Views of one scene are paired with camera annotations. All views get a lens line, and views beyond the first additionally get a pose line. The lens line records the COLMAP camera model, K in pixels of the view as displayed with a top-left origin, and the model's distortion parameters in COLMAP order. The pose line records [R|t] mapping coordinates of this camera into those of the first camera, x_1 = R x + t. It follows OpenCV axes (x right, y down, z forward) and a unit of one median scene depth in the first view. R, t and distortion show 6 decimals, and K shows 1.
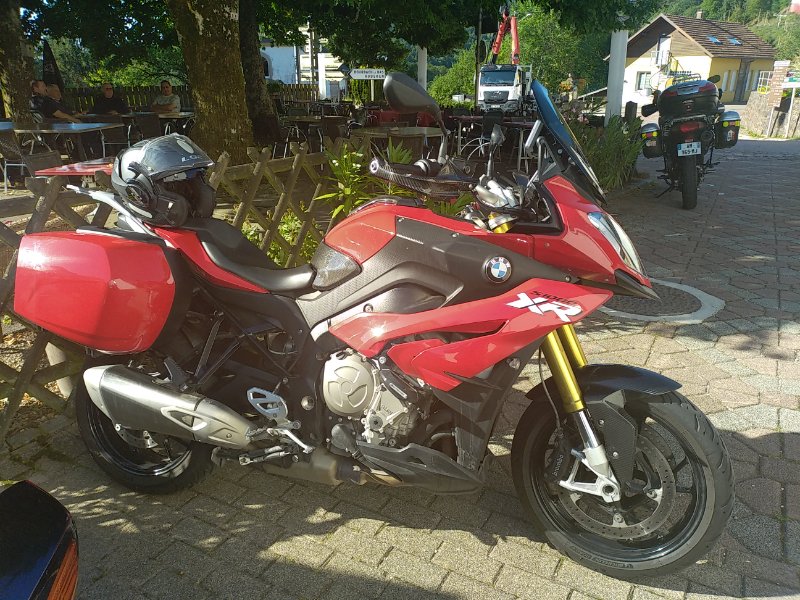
lens RADIAL K [[587.3, 0, 400.0], [0, 587.3, 300.0], [0, 0, 1]] dist [0.070764, -0.108588]
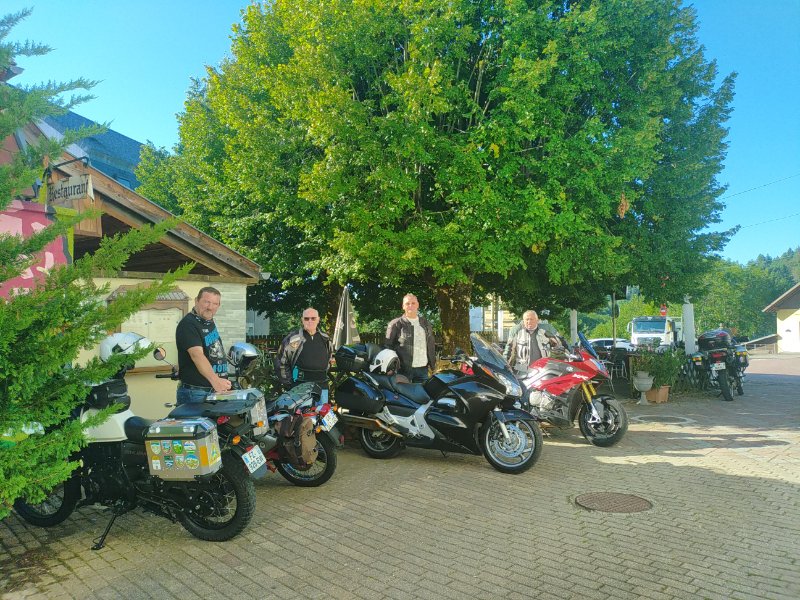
lens RADIAL K [[586.2, 0, 400.0], [0, 586.2, 300.0], [0, 0, 1]] dist [0.081717, -0.100644]
pose [[0.963466, -0.011715, -0.267575, 0.016219], [-0.093919, 0.920825, -0.378497, 0.172415], [0.250824, 0.389799, 0.886084, -0.476833]]
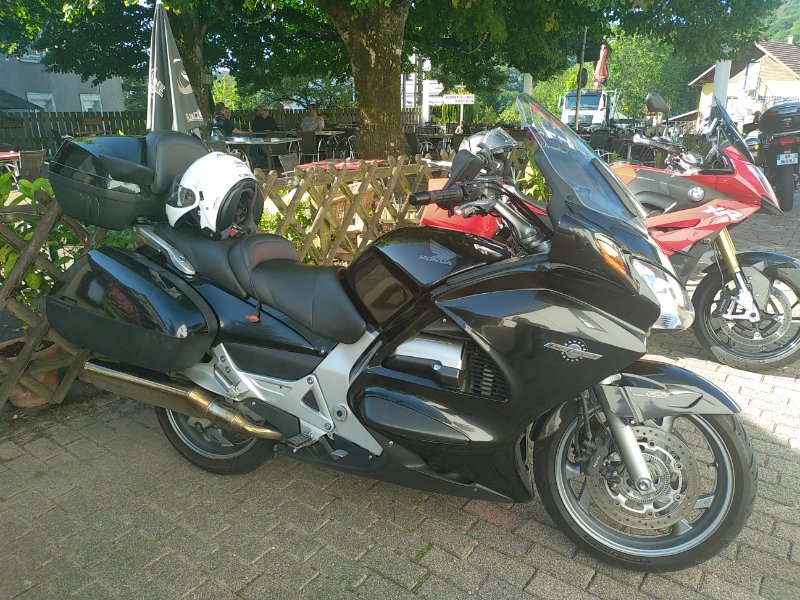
lens RADIAL K [[586.2, 0, 400.0], [0, 586.2, 300.0], [0, 0, 1]] dist [0.081717, -0.100644]
pose [[0.993494, 0.037688, -0.107467, -0.072834], [-0.041727, 0.998495, -0.035589, 0.051368], [0.105964, 0.039842, 0.993572, -0.128911]]
